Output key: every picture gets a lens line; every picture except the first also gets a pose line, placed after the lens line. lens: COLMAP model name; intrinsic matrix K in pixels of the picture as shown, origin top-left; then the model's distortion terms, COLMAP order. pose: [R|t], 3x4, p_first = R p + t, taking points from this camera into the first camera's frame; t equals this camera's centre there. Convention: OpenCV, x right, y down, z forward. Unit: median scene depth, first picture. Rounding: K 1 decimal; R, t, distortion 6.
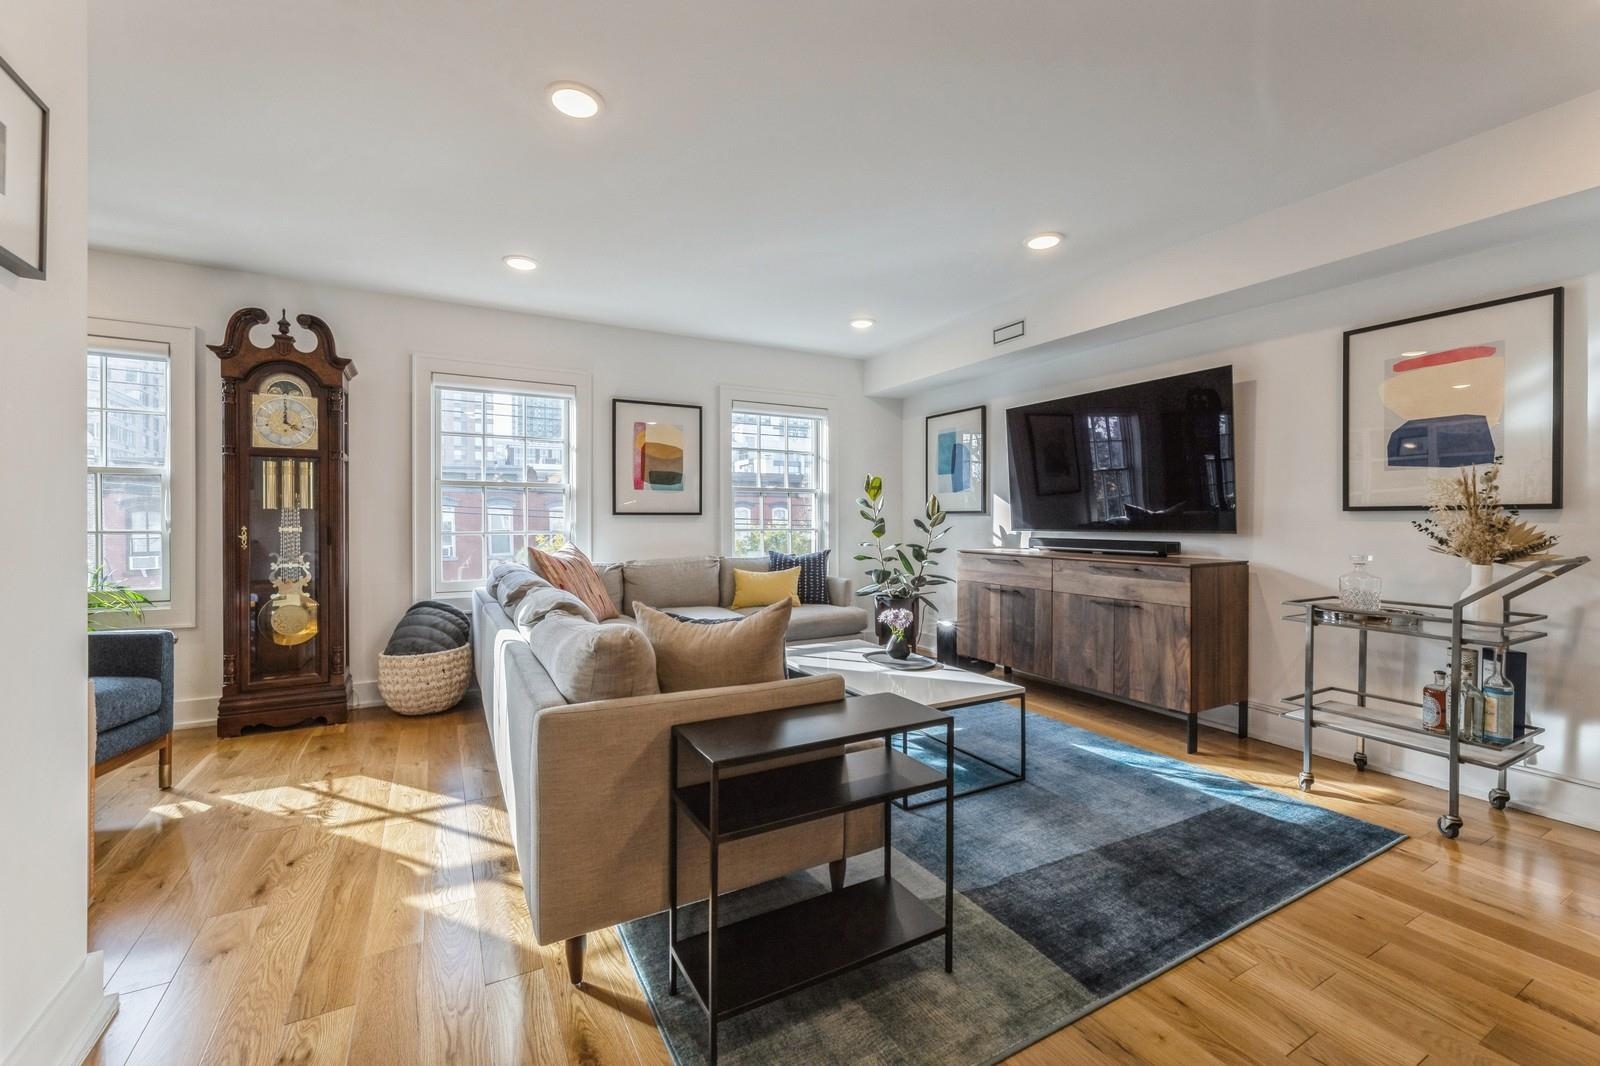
lens RADIAL K [[663.3, 0, 792.1], [0, 663.3, 526.5], [0, 0, 1]] dist [0.002503, 0.000044]
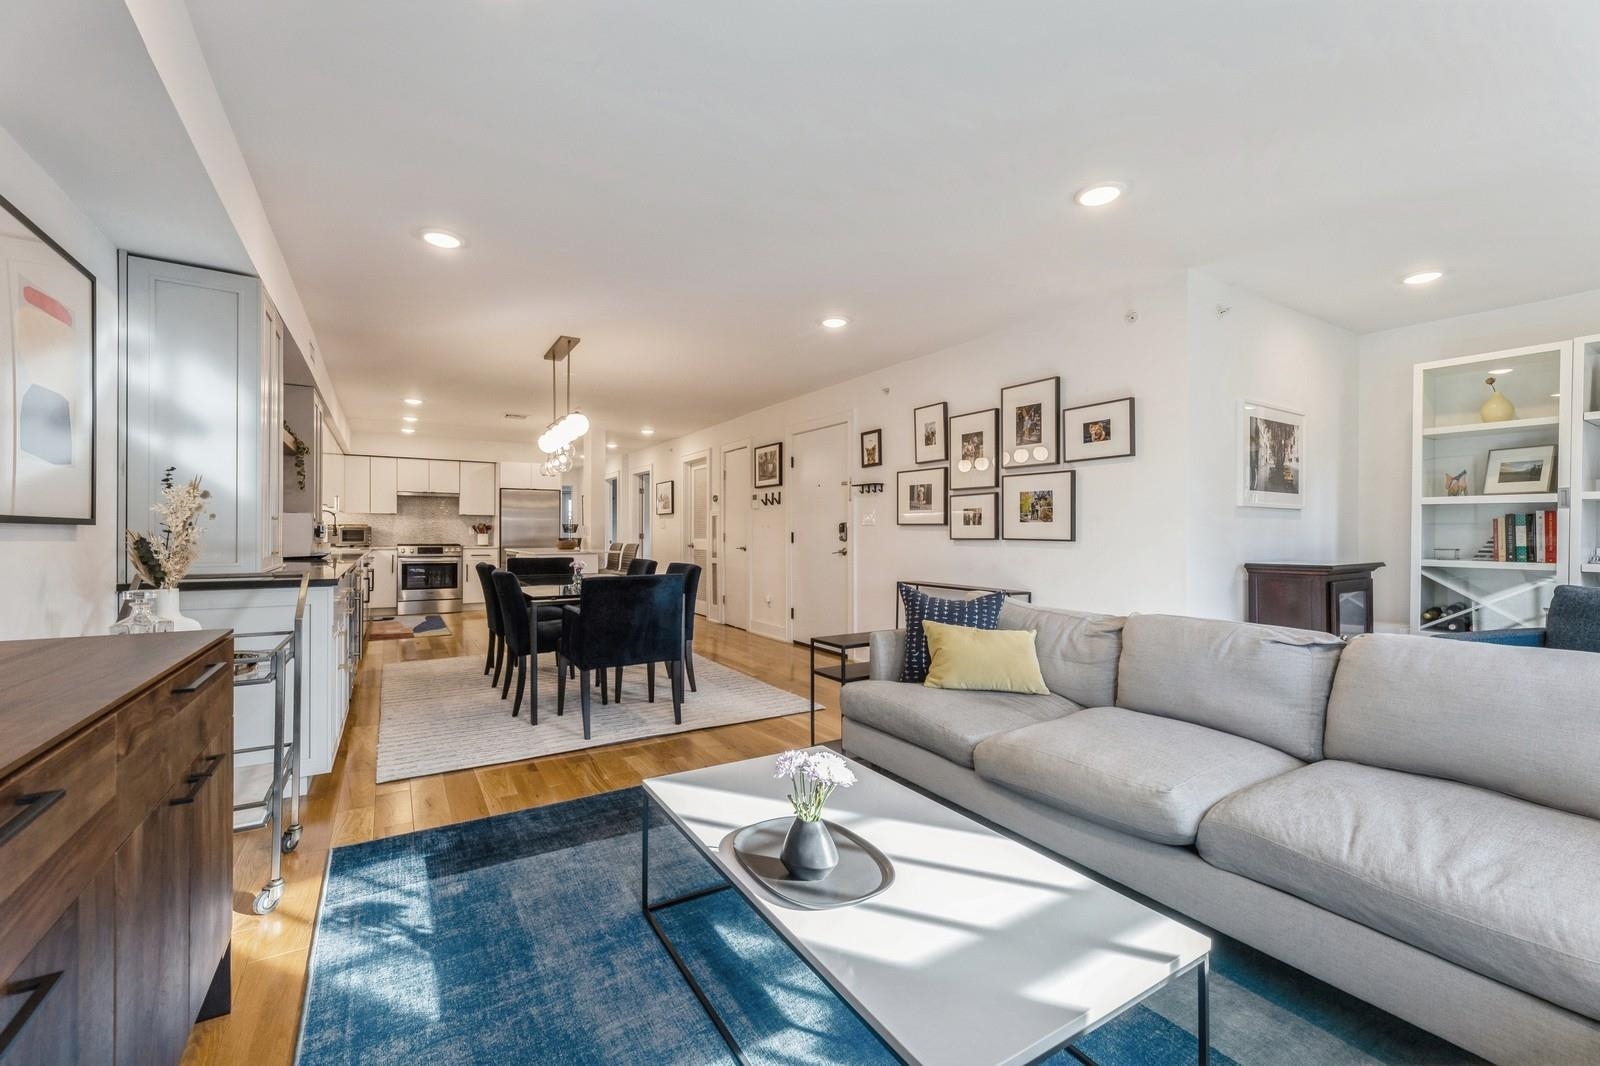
lens RADIAL K [[663.3, 0, 803.4], [0, 663.3, 535.6], [0, 0, 1]] dist [0.002503, 0.000044]
pose [[-0.998097, 0.000042, -0.061665, 0.170290], [-0.000744, 0.999919, 0.012732, -0.019175], [0.061661, 0.012753, -0.998016, 1.308208]]
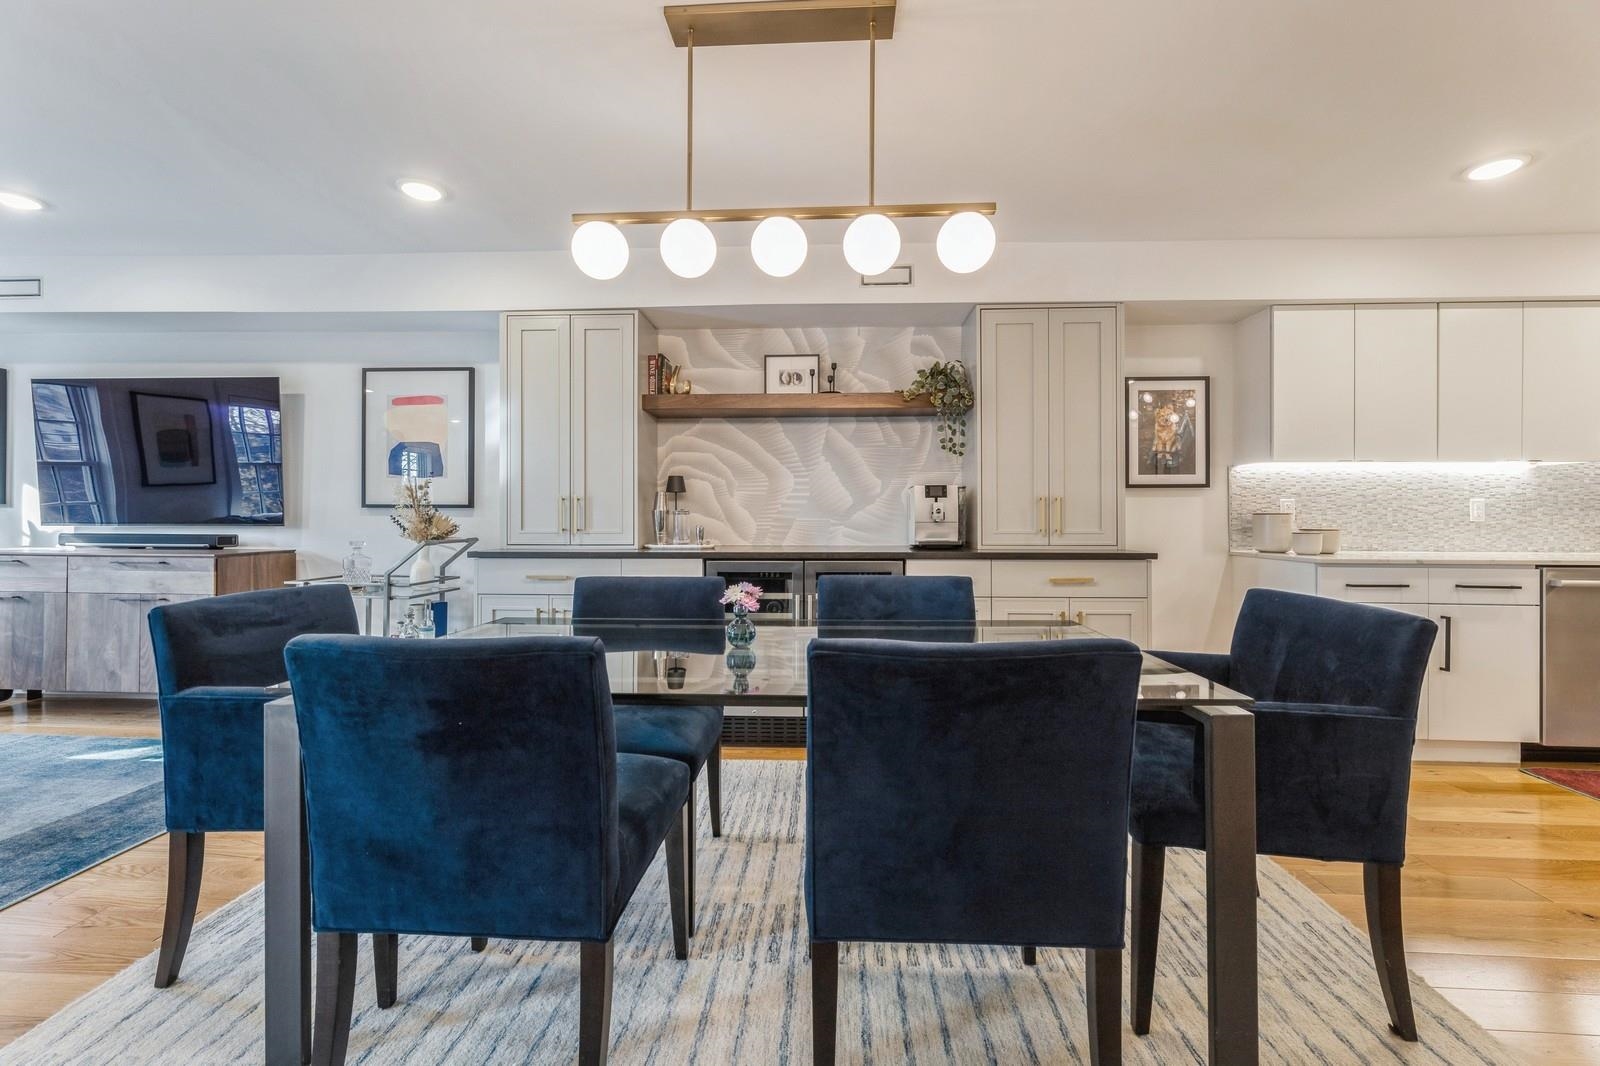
lens RADIAL K [[663.3, 0, 797.4], [0, 663.3, 515.4], [0, 0, 1]] dist [0.002503, 0.000044]
pose [[0.523120, 0.006493, 0.852234, 0.148648], [0.002421, 0.999956, -0.009105, 0.004665], [-0.852255, 0.006826, 0.523082, -0.318945]]
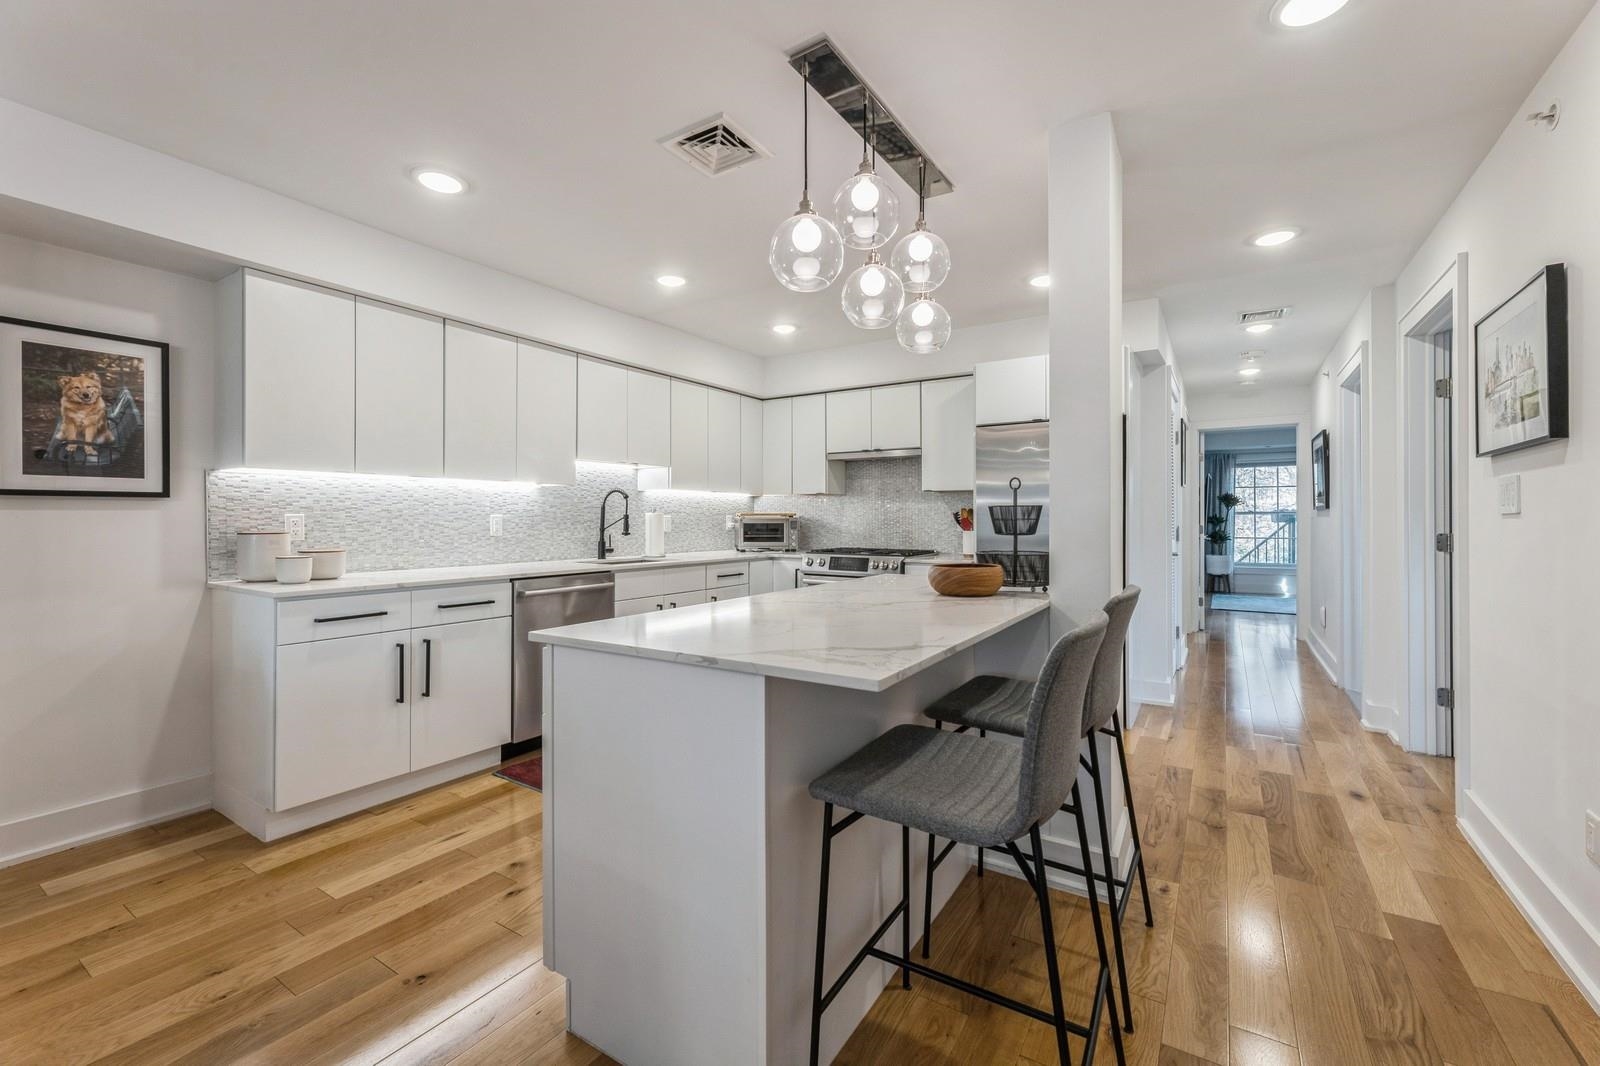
lens RADIAL K [[663.3, 0, 807.7], [0, 663.3, 516.2], [0, 0, 1]] dist [0.002503, 0.000044]
pose [[-0.488984, 0.005314, 0.872277, 0.347555], [0.006877, 0.999974, -0.002237, -0.017970], [-0.872266, 0.004905, -0.489007, -0.574239]]
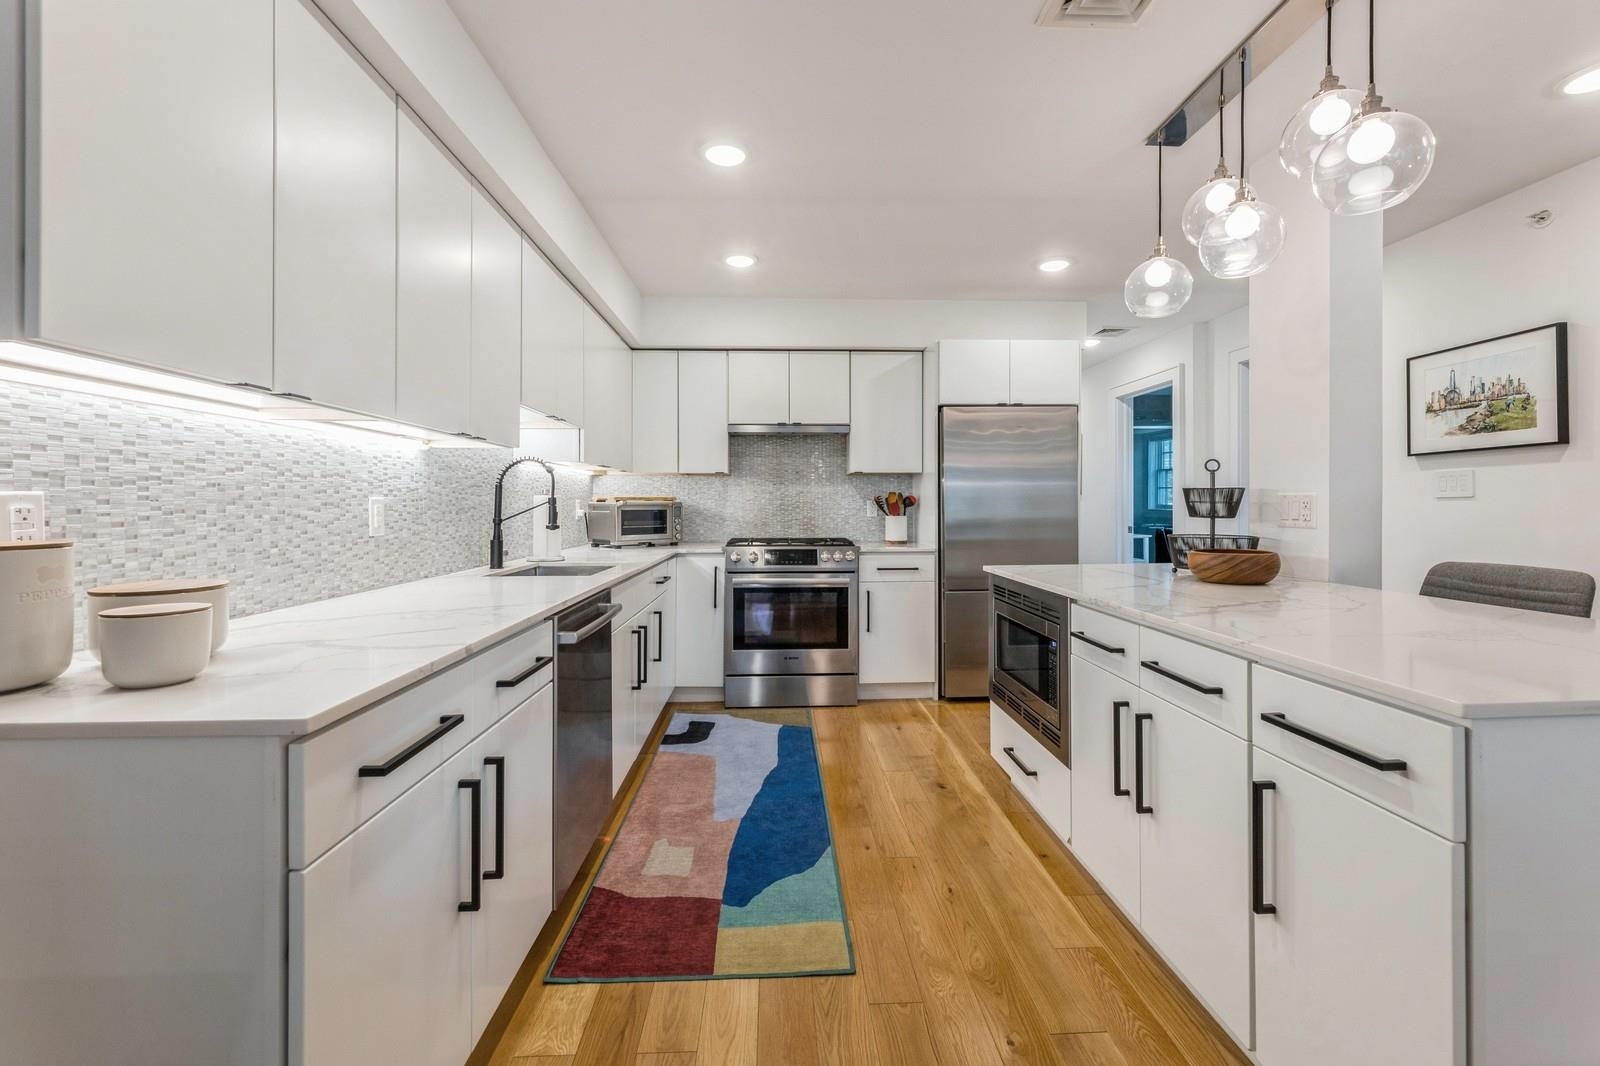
lens RADIAL K [[663.3, 0, 804.0], [0, 663.3, 503.8], [0, 0, 1]] dist [0.002503, 0.000044]
pose [[-0.898528, 0.005192, 0.438886, 0.926411], [0.008038, 0.999957, 0.004627, -0.019618], [-0.438843, 0.007686, -0.898531, -0.311968]]
